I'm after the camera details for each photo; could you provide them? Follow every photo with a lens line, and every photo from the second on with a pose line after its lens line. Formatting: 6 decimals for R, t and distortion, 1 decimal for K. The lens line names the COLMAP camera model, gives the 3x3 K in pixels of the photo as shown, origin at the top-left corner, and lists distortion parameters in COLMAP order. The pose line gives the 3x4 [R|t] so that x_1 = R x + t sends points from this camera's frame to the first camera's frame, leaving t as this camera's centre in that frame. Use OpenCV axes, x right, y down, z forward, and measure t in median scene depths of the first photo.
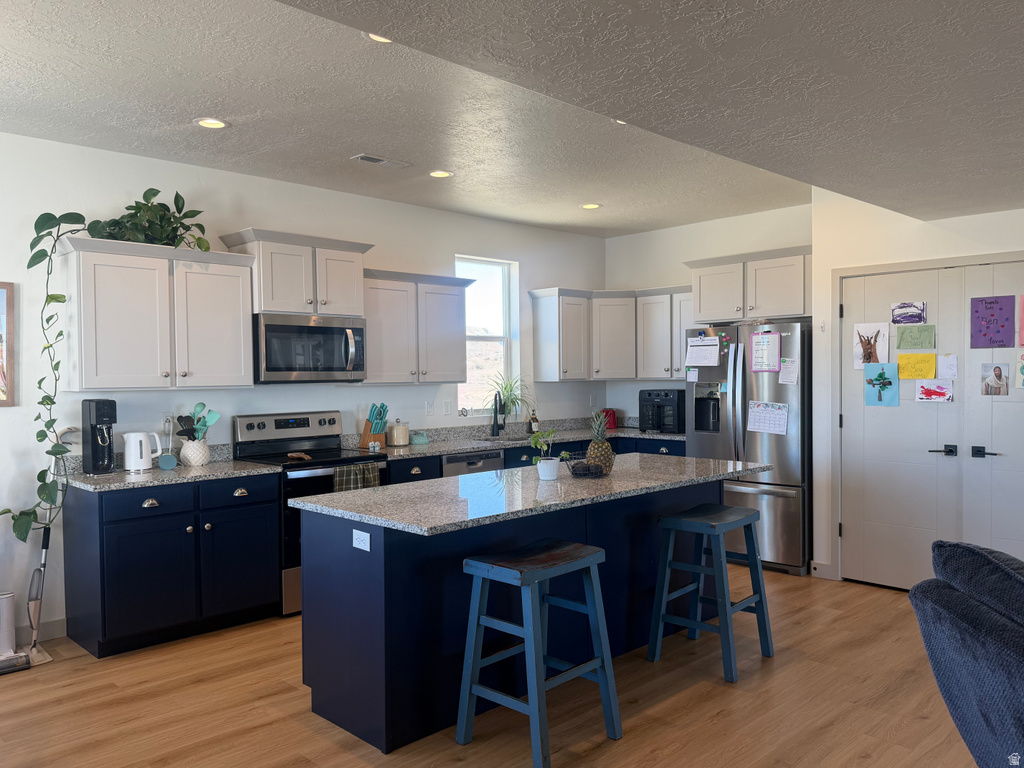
lens RADIAL K [[786.4, 0, 505.7], [0, 786.4, 390.3], [0, 0, 1]] dist [0.123401, -0.201282]
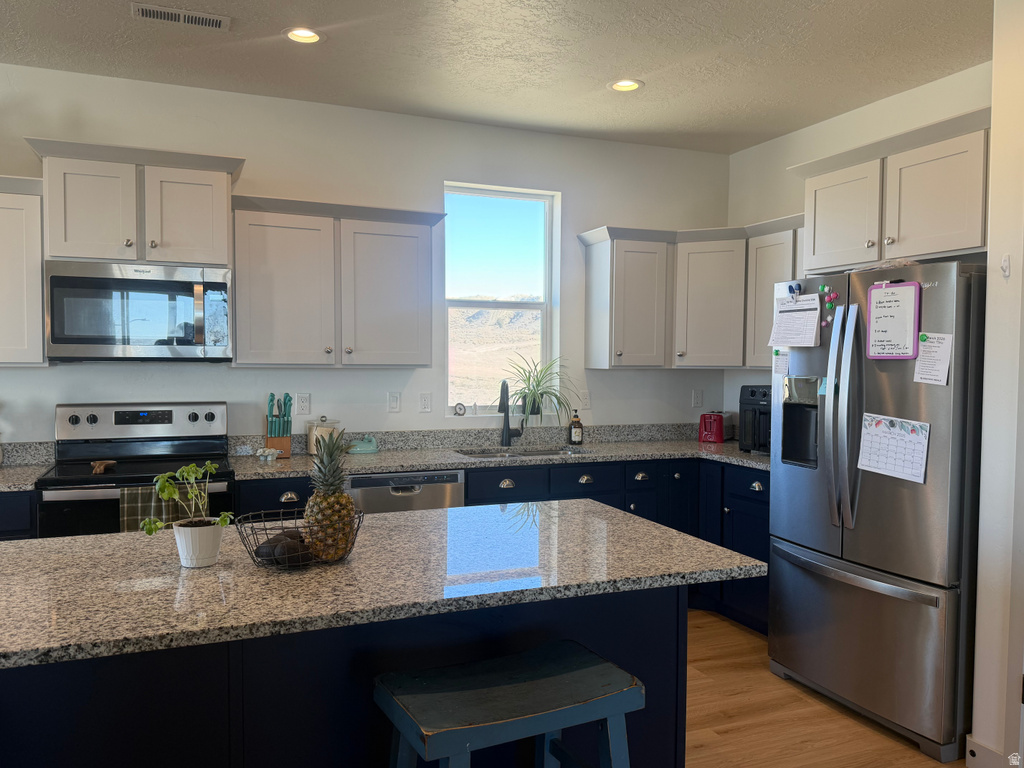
lens RADIAL K [[797.7, 0, 512.9], [0, 797.7, 390.0], [0, 0, 1]] dist [0.068371, -0.083108]
pose [[0.929332, 0.033128, -0.367757, 0.286989], [-0.026125, 0.999370, 0.024004, -0.008862], [0.368320, -0.012700, 0.929612, 0.410717]]
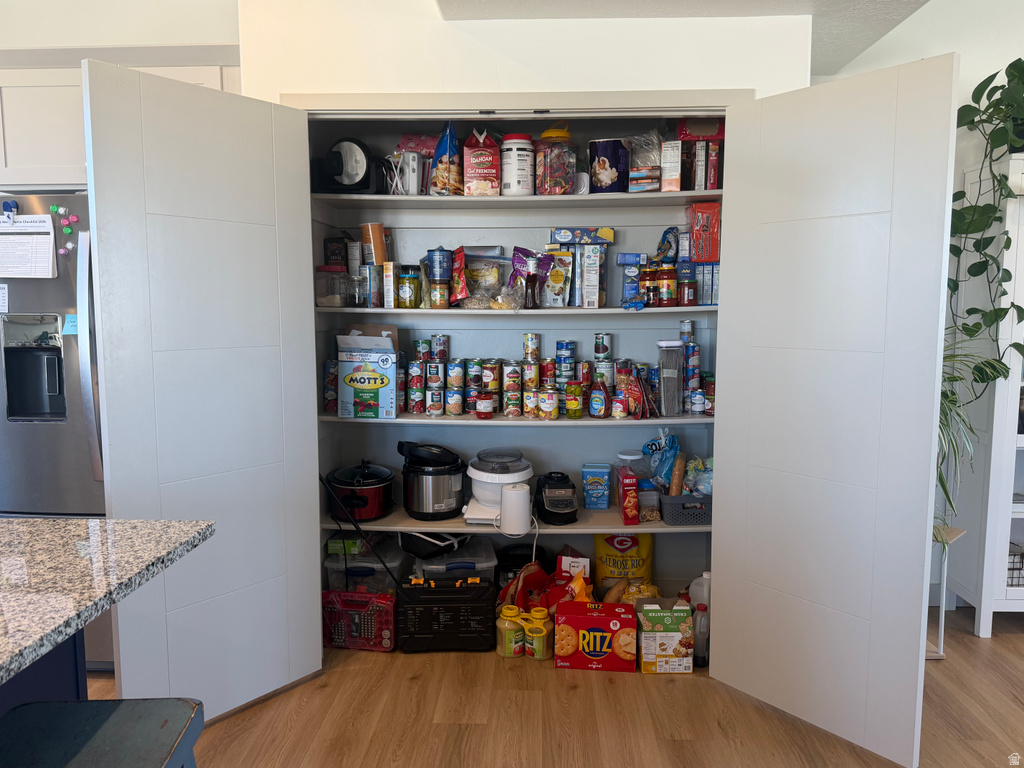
lens RADIAL K [[797.7, 0, 512.9], [0, 797.7, 390.0], [0, 0, 1]] dist [0.068371, -0.083108]
pose [[0.725784, -0.064049, 0.684935, 0.137179], [0.009080, 0.996461, 0.083559, -0.002660], [-0.687863, -0.054427, 0.723797, 0.477028]]
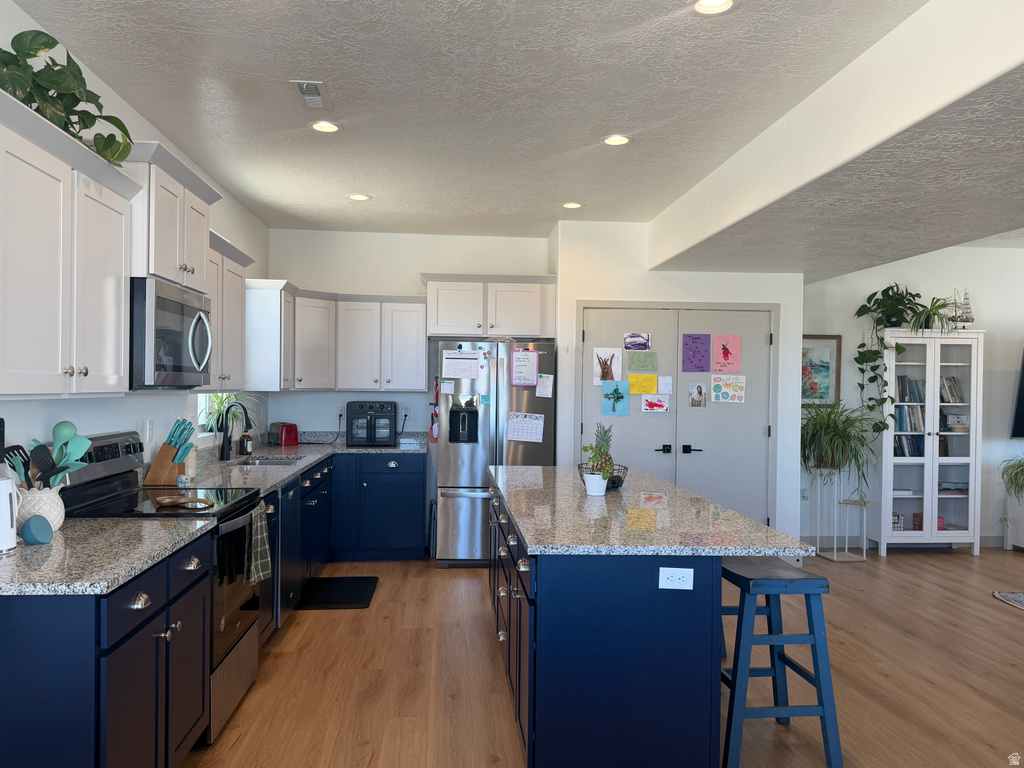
lens RADIAL K [[786.4, 0, 505.7], [0, 786.4, 390.3], [0, 0, 1]] dist [0.123401, -0.201282]
pose [[0.641721, 0.014842, 0.766794, -0.515131], [-0.003480, 0.999859, -0.016441, 0.001144], [-0.766930, 0.007882, 0.641682, 0.317412]]
